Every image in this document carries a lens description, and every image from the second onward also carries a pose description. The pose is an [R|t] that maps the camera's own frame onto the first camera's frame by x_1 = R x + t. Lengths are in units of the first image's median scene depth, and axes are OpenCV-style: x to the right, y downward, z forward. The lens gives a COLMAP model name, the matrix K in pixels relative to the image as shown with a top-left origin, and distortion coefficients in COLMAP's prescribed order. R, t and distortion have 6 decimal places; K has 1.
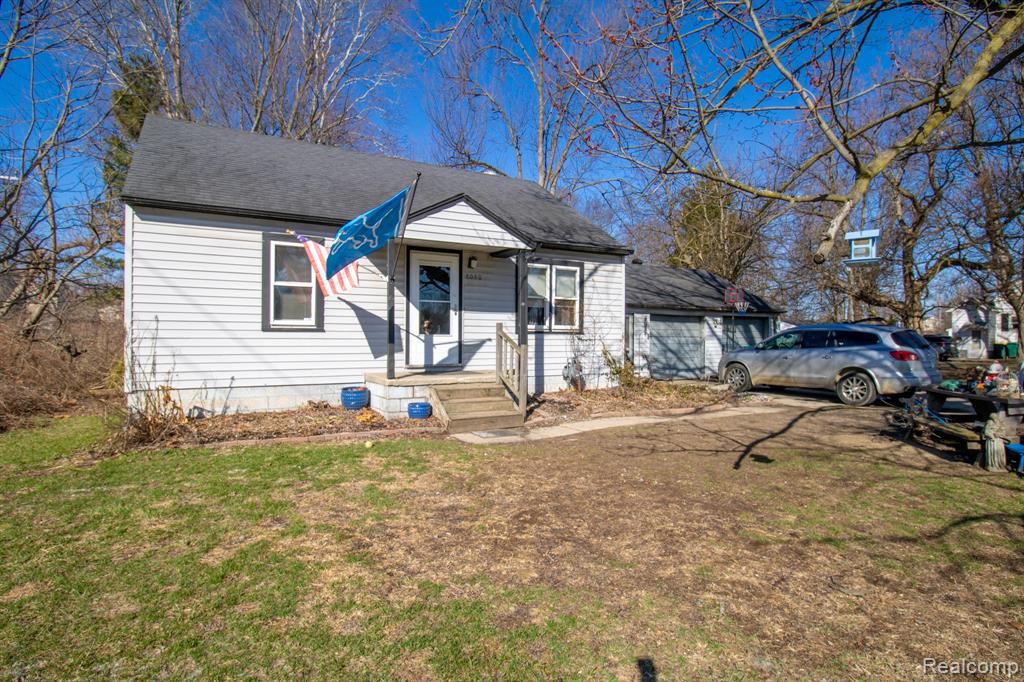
lens RADIAL K [[555.2, 0, 515.9], [0, 555.2, 331.8], [0, 0, 1]] dist [0.000229, 0.000070]
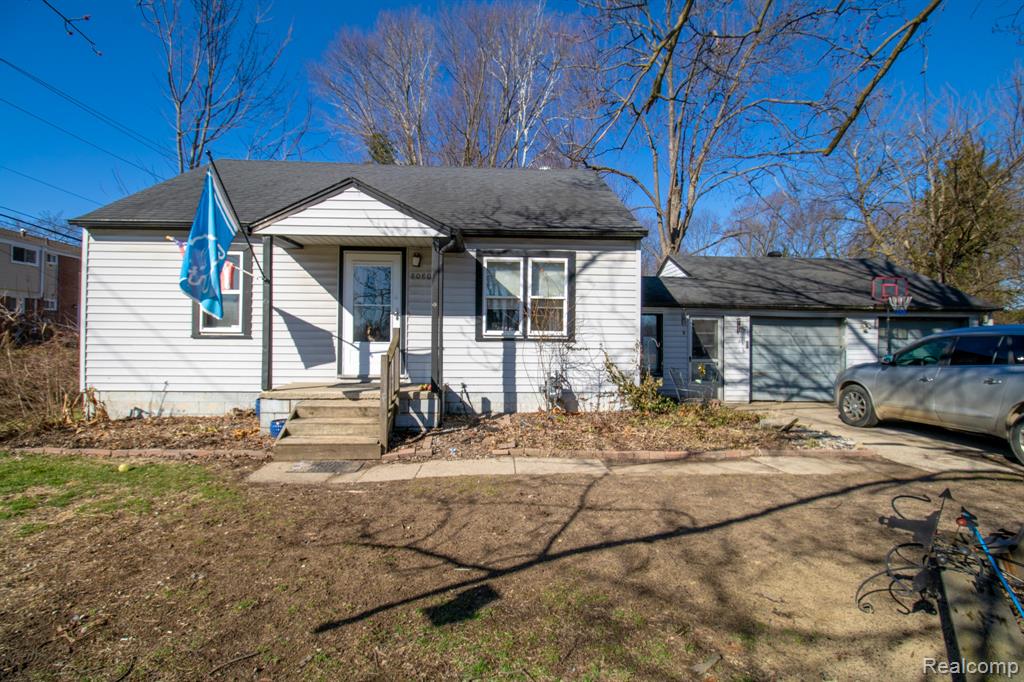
lens RADIAL K [[478.4, 0, 519.4], [0, 478.4, 336.1], [0, 0, 1]] dist [0.002184, -0.015789]
pose [[0.894182, -0.003667, -0.447689, 0.351158], [0.000826, 0.999978, -0.006540, 0.000672], [0.447703, 0.005478, 0.894165, 0.343787]]
